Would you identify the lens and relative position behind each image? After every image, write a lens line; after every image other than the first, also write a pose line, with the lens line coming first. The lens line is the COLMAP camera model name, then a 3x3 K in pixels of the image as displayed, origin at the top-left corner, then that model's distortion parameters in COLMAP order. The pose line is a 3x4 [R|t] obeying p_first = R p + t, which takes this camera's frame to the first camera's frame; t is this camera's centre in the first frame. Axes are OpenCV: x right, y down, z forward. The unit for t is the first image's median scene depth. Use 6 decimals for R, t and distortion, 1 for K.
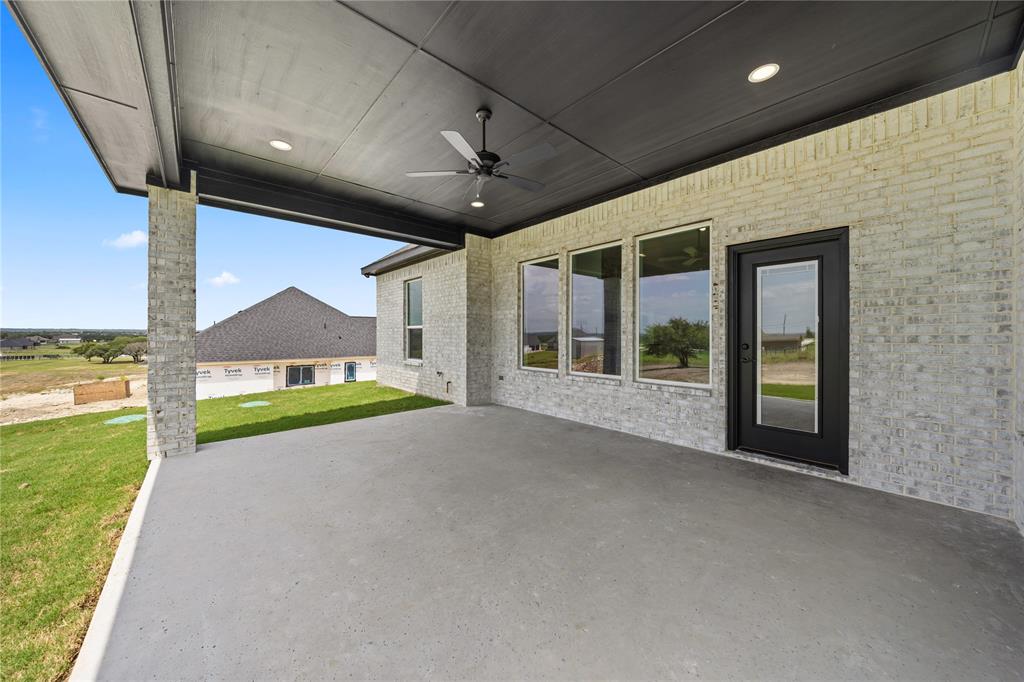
lens RADIAL K [[352.1, 0, 512.0], [0, 352.1, 341.0], [0, 0, 1]] dist [-0.003157, -0.000072]
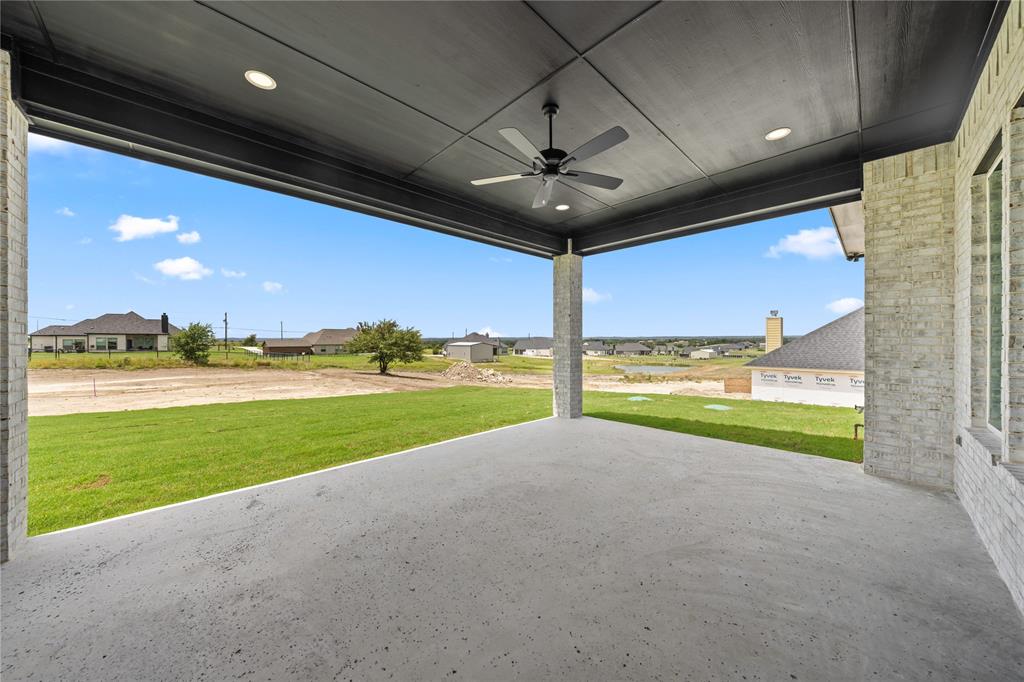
lens RADIAL K [[352.1, 0, 512.0], [0, 352.1, 341.0], [0, 0, 1]] dist [-0.003157, -0.000072]
pose [[0.042051, 0.000639, -0.999115, 0.571600], [-0.016740, 0.999860, -0.000065, -0.019706], [0.998975, 0.016728, 0.042056, 0.590106]]
